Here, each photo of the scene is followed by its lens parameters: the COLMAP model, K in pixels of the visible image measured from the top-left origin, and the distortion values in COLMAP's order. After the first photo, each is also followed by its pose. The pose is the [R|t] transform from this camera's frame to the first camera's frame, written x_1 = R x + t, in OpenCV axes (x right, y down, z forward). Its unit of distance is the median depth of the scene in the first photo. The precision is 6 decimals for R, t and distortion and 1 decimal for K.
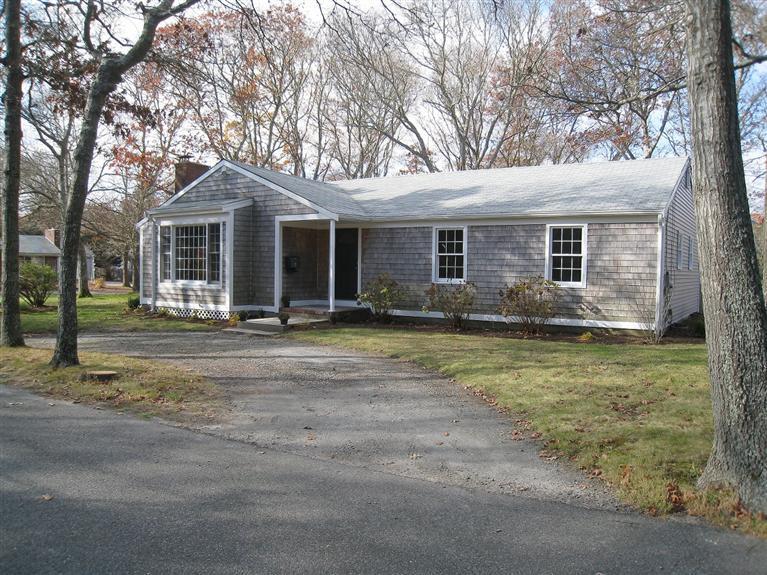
lens RADIAL K [[672.4, 0, 384.5], [0, 672.4, 292.2], [0, 0, 1]] dist [-0.071883, 0.006571]
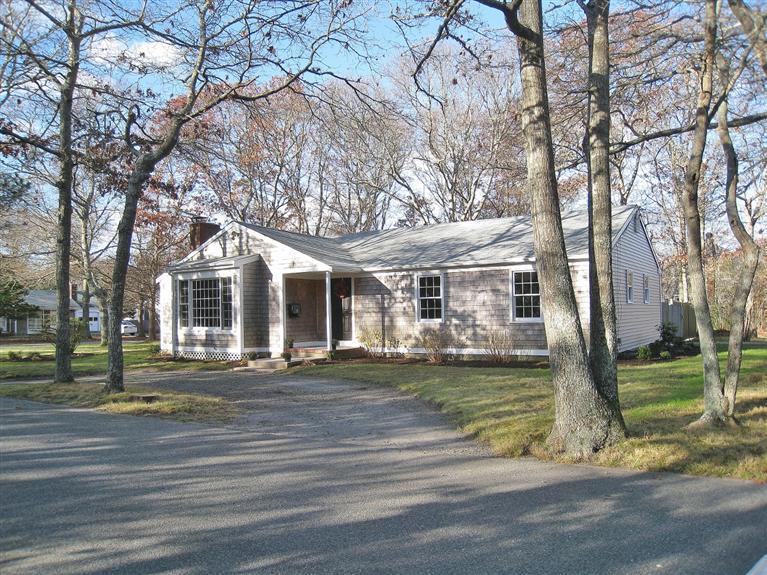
lens RADIAL K [[648.0, 0, 384.1], [0, 648.0, 289.0], [0, 0, 1]] dist [-0.074476, 0.000019]
pose [[0.999510, -0.030873, -0.005117, 0.023243], [0.030423, 0.996926, -0.072197, 0.006564], [0.007330, 0.072006, 0.997377, -0.109113]]
